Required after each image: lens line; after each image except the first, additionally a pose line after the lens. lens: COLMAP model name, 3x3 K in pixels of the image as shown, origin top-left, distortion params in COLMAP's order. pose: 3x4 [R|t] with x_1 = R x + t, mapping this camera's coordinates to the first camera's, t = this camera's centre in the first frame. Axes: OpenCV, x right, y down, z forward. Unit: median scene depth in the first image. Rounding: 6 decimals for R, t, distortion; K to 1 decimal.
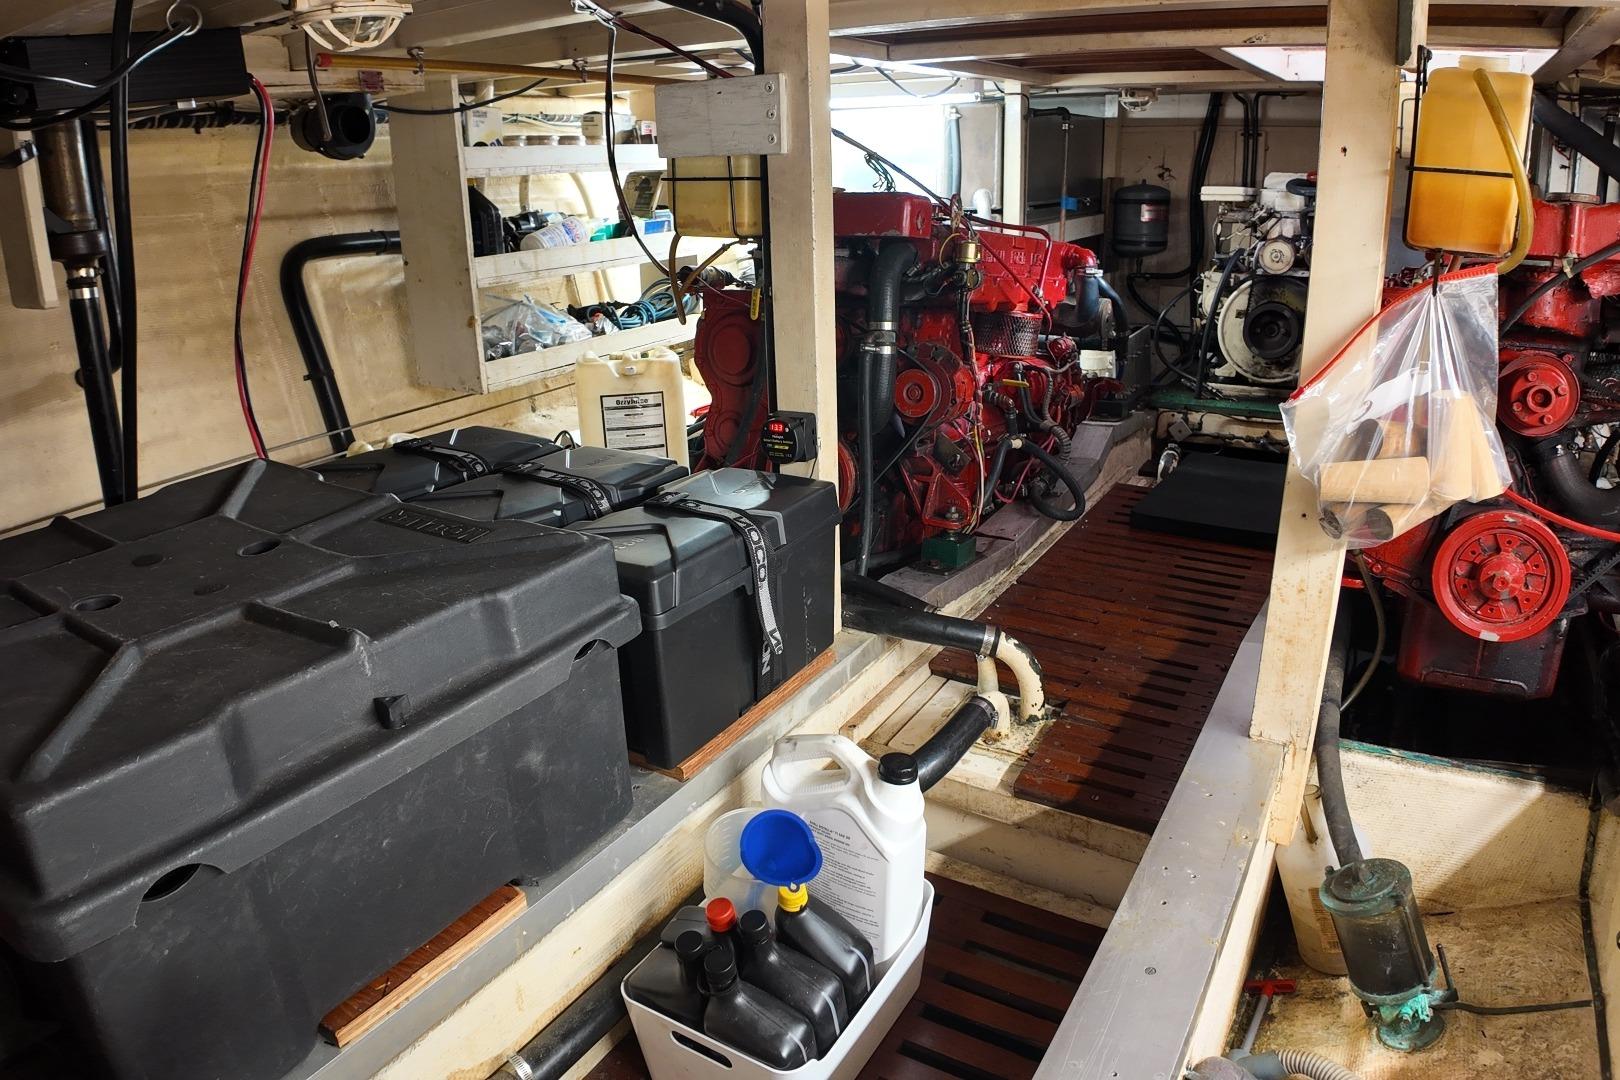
lens RADIAL K [[1078.0, 0, 803.9], [0, 1078.0, 565.7], [0, 0, 1]] dist [-0.115170, -0.003153]
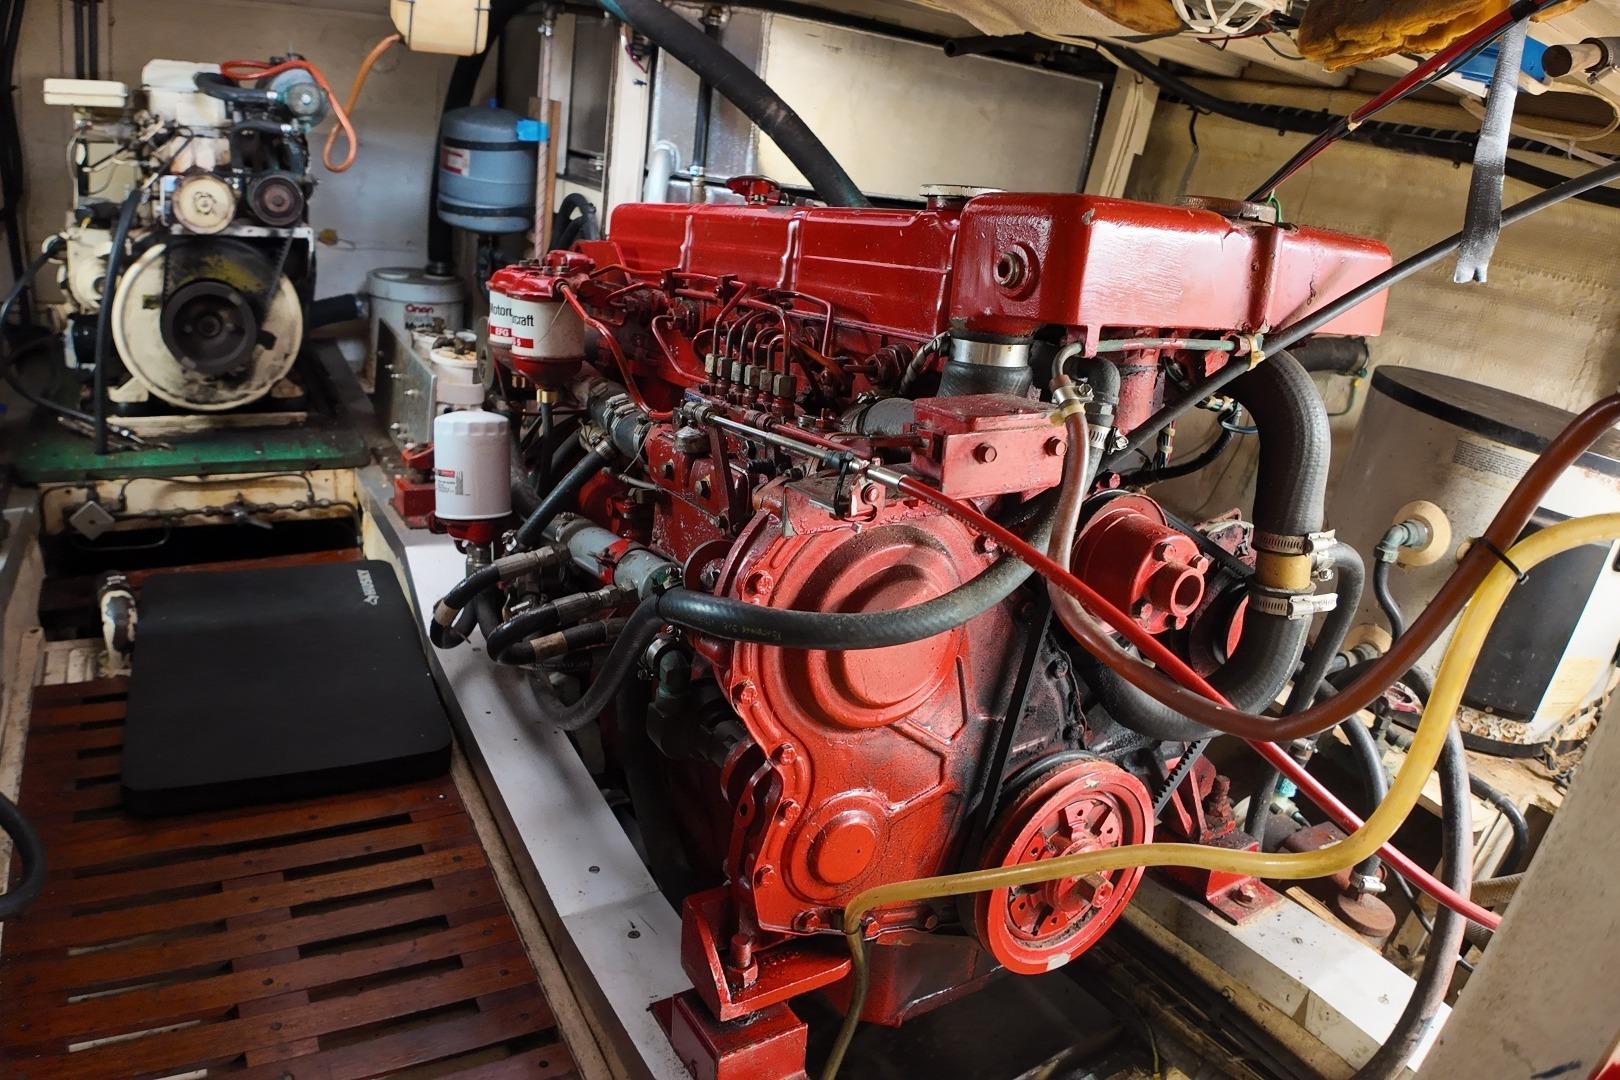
lens RADIAL K [[1078.0, 0, 803.9], [0, 1078.0, 565.7], [0, 0, 1]] dist [-0.115170, -0.003153]
pose [[0.483748, -0.238015, 0.842221, 0.078534], [0.158746, 0.970210, 0.183006, -0.142945], [-0.860690, 0.045170, 0.507121, 0.403931]]
